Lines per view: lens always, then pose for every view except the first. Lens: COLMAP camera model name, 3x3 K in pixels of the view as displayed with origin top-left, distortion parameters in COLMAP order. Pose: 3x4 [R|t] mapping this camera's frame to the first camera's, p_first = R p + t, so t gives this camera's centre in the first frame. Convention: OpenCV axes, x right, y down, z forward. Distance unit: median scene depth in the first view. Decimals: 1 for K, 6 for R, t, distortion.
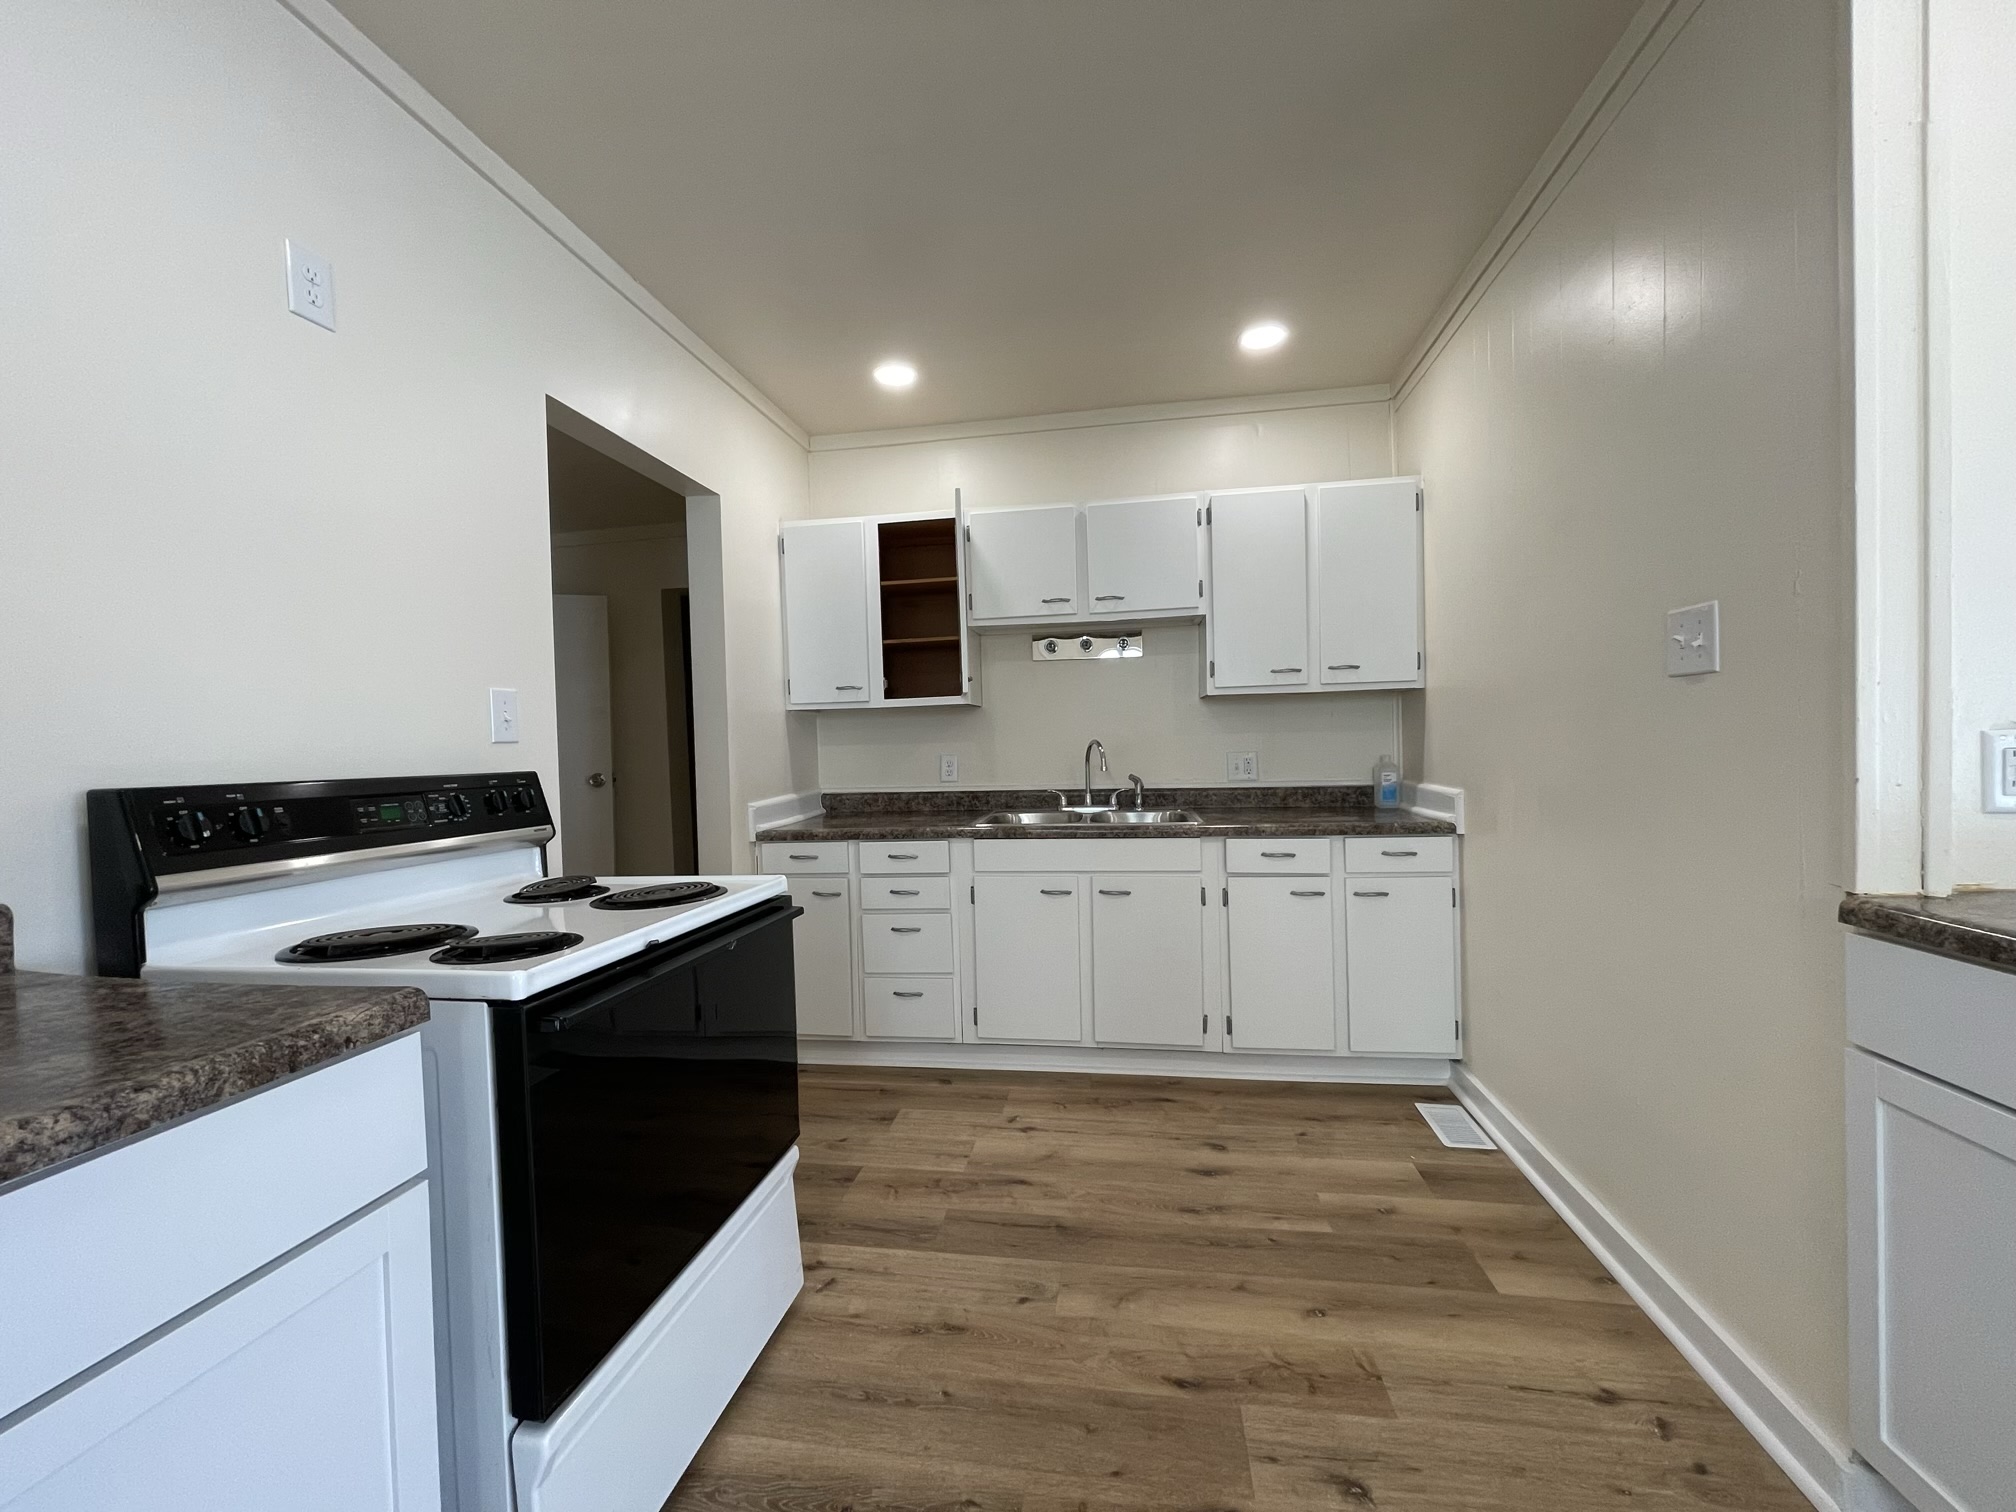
lens RADIAL K [[813.2, 0, 997.9], [0, 813.2, 760.0], [0, 0, 1]] dist [-0.001318, 0.000169]
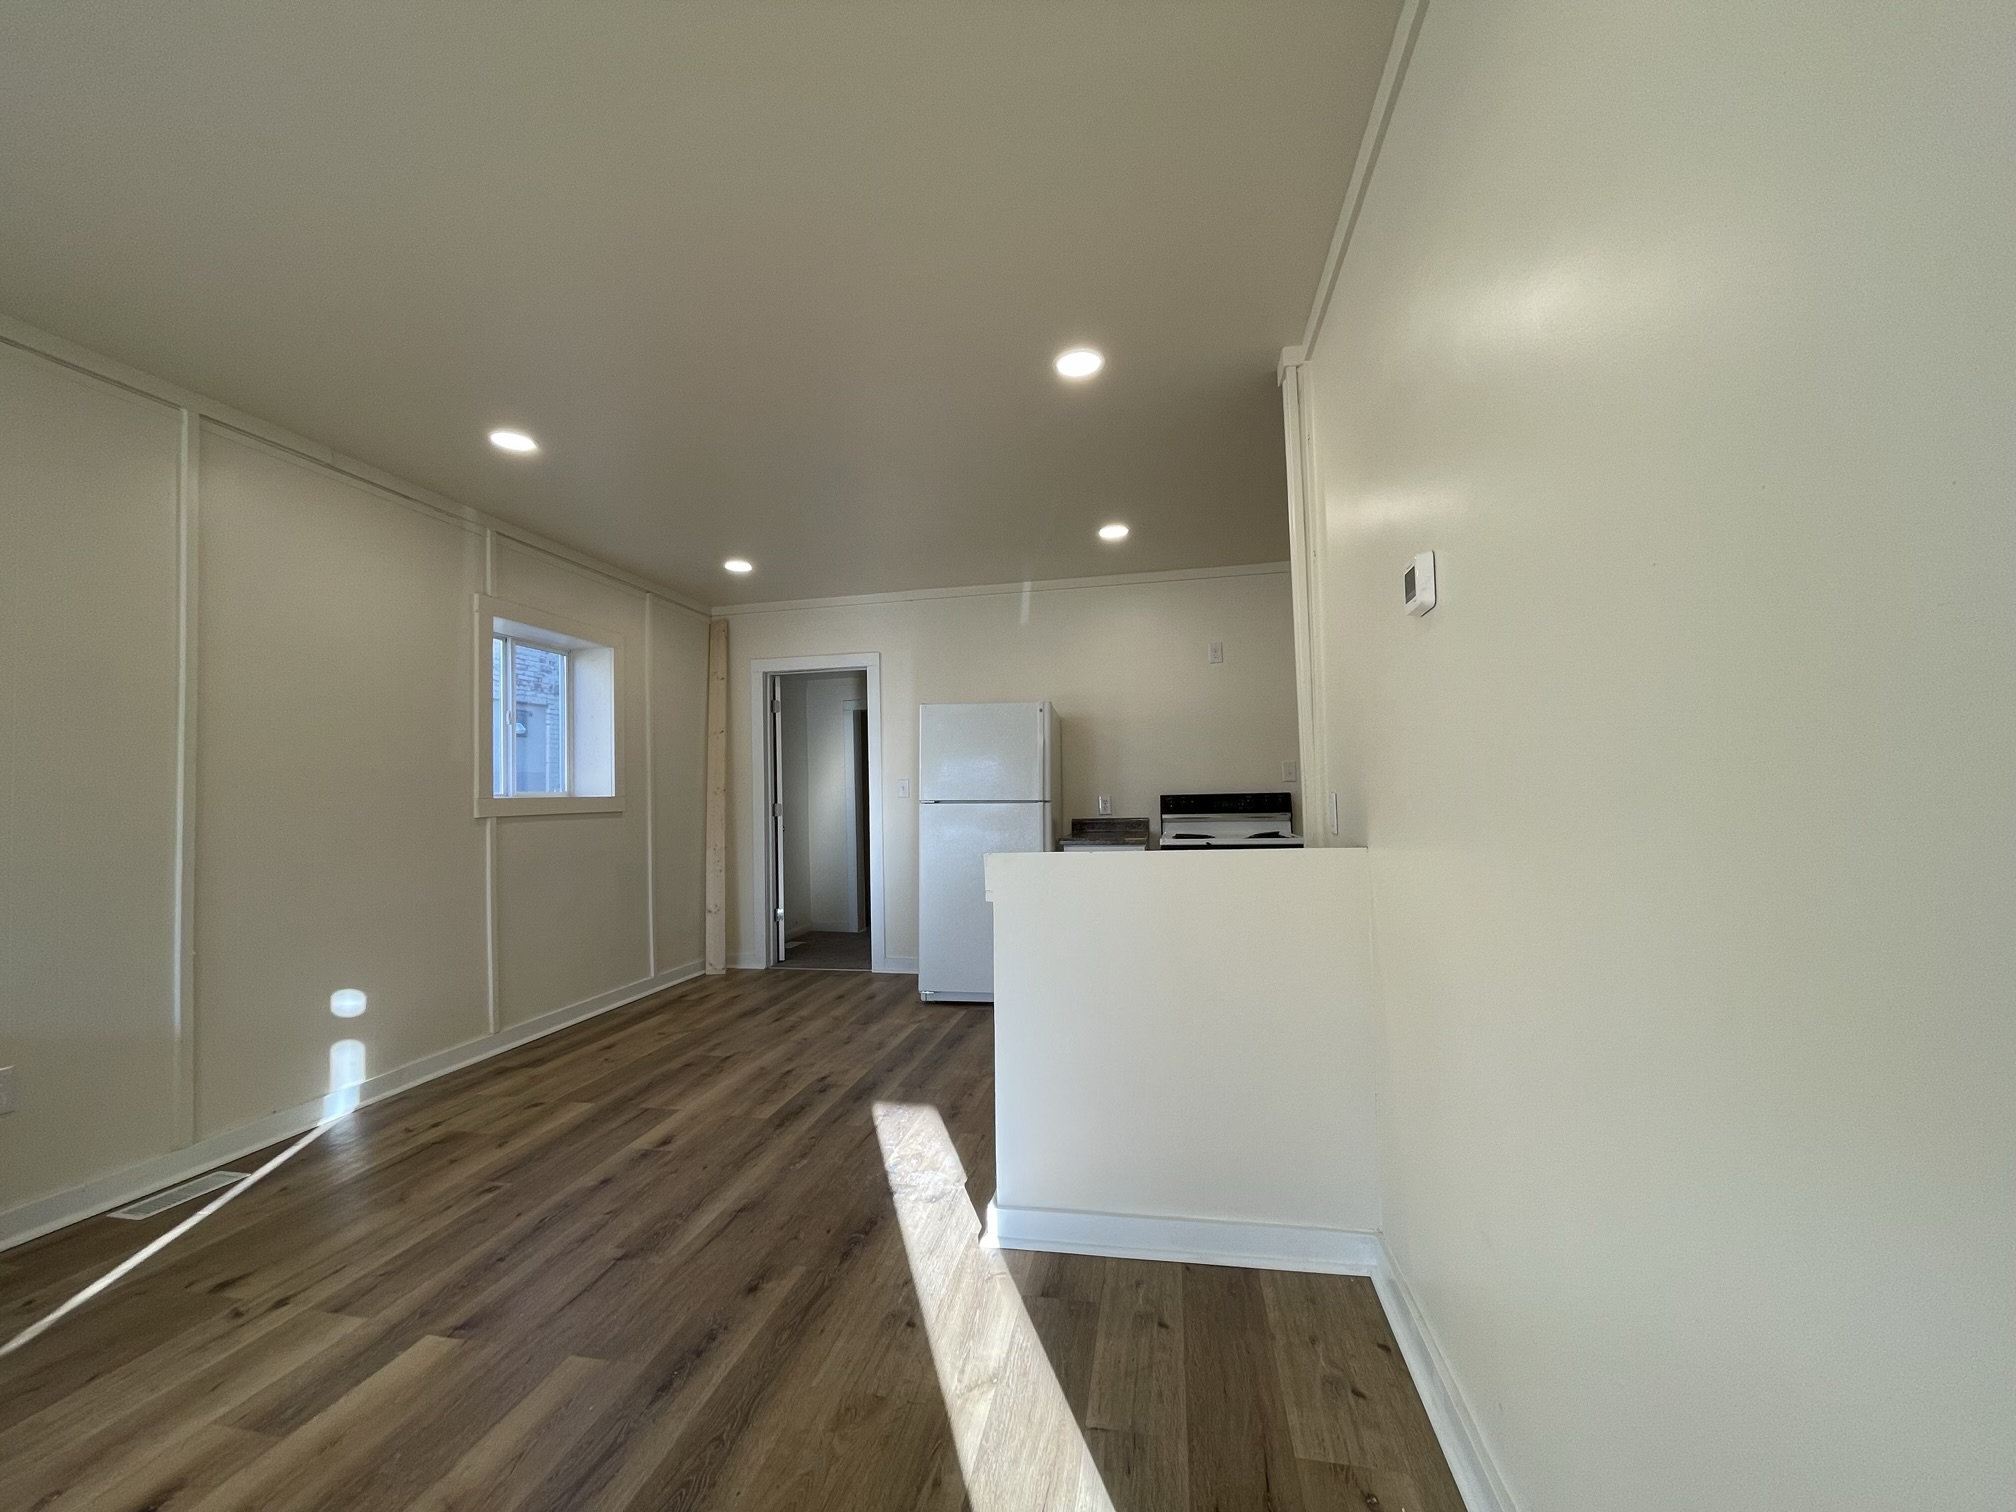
lens RADIAL K [[813.2, 0, 997.9], [0, 813.2, 760.0], [0, 0, 1]] dist [-0.001318, 0.000169]
pose [[-0.037678, -0.016859, -0.999148, 1.292814], [0.009998, 0.999801, -0.017247, -0.033119], [0.999240, -0.010640, -0.037502, 0.087590]]
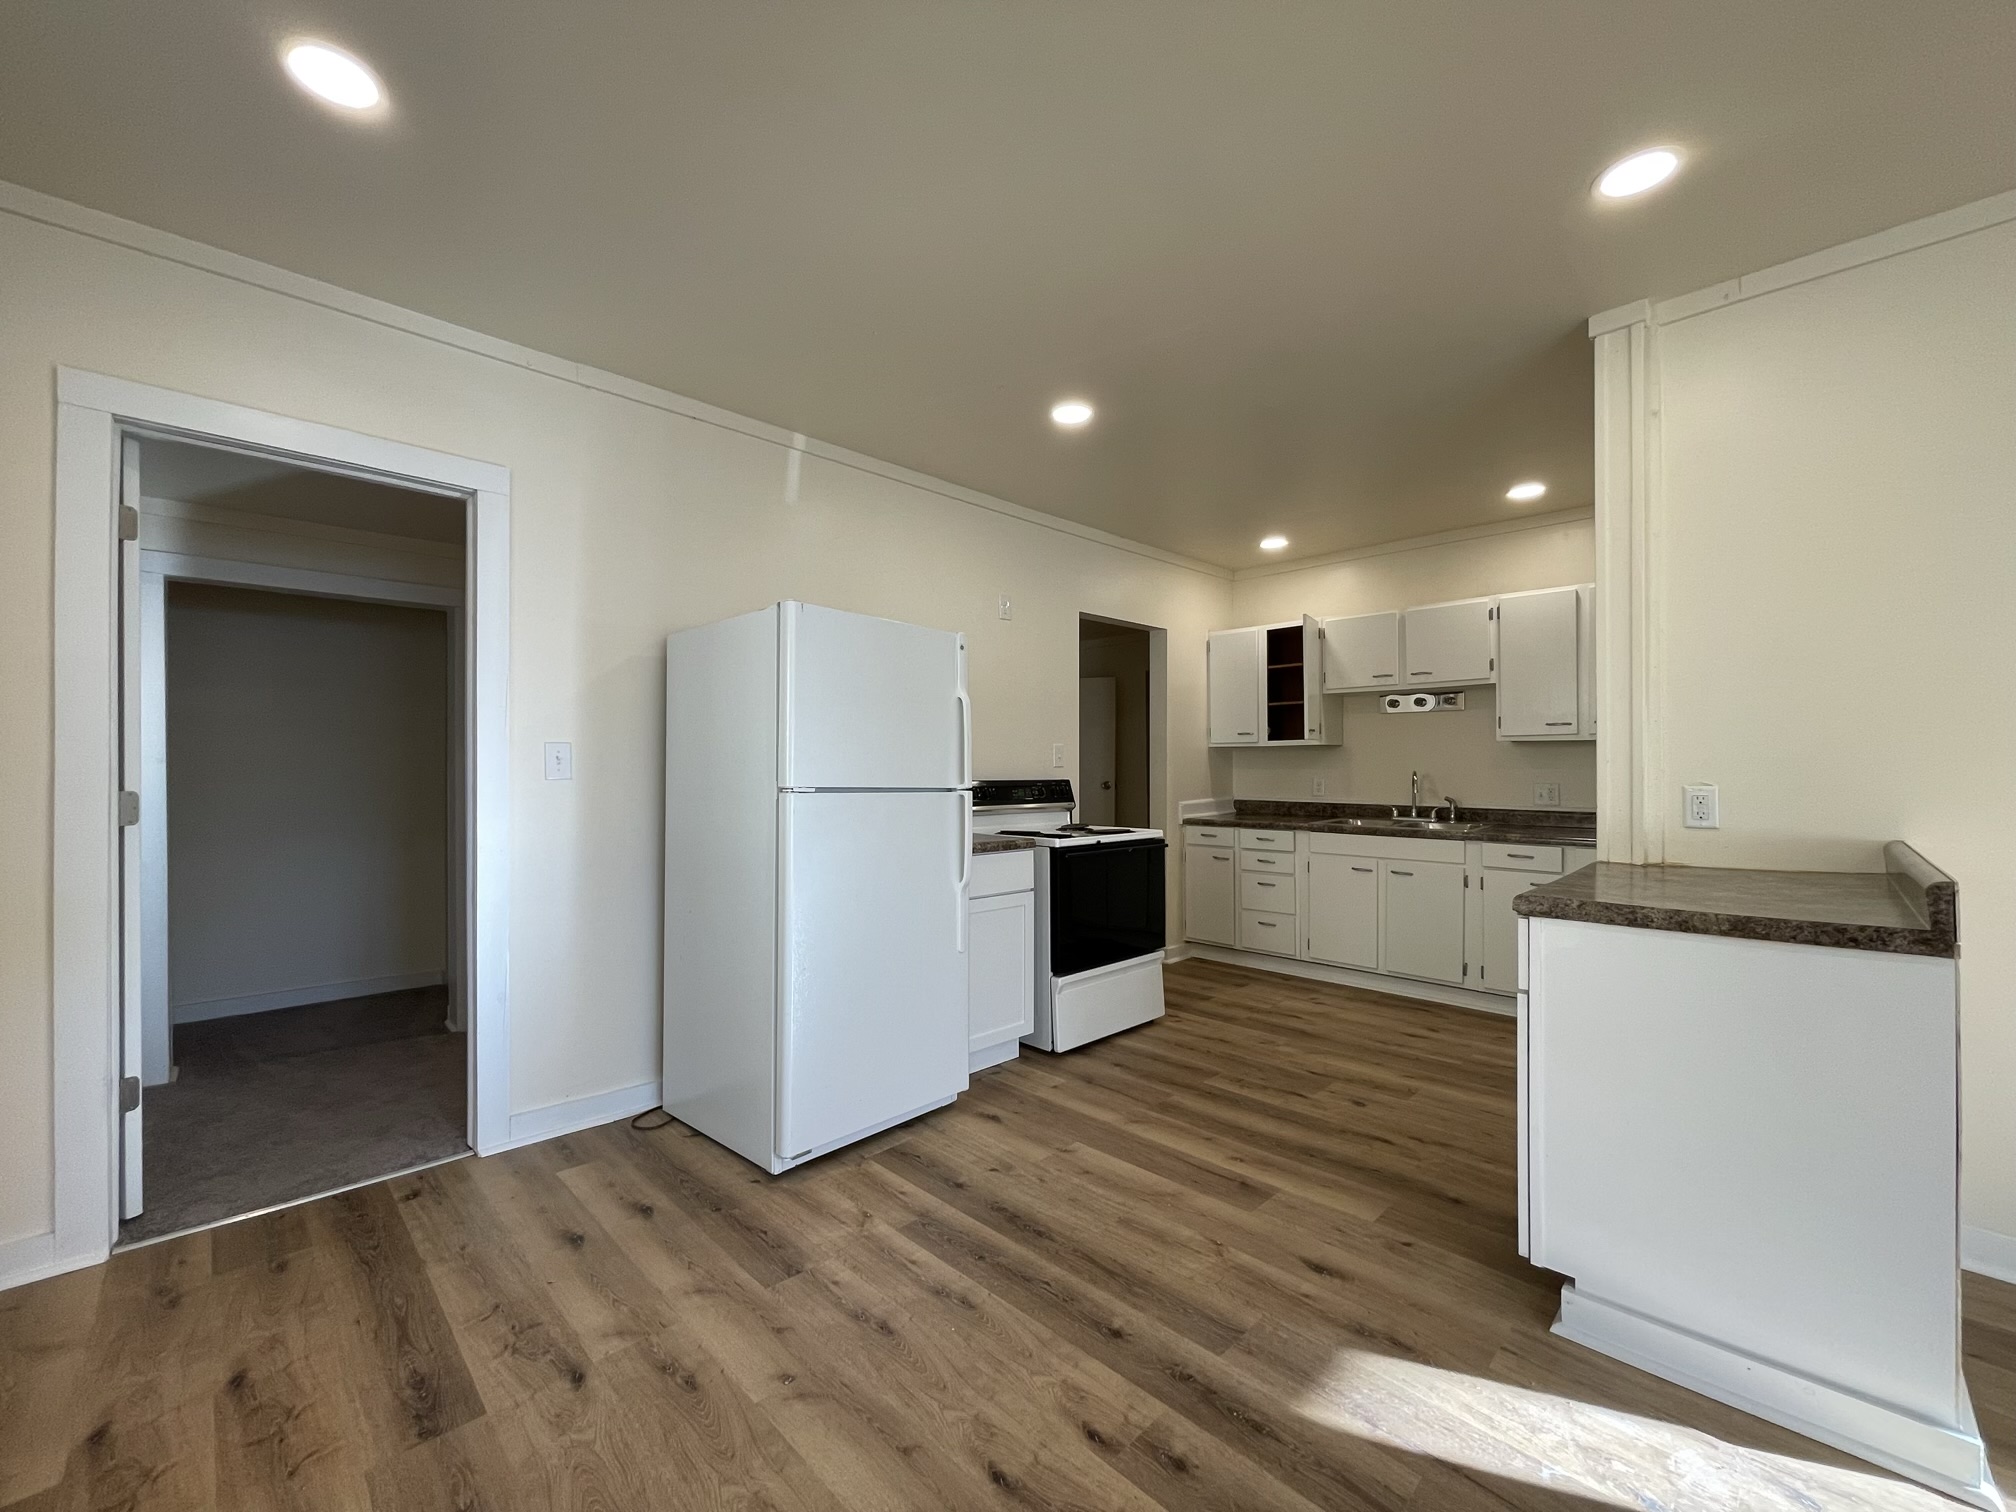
lens RADIAL K [[813.2, 0, 997.9], [0, 813.2, 760.0], [0, 0, 1]] dist [-0.001318, 0.000169]
pose [[0.807872, 0.022442, -0.588931, 0.402228], [-0.031429, 0.999493, -0.005027, -0.014982], [0.588519, 0.022571, 0.808168, -0.635168]]
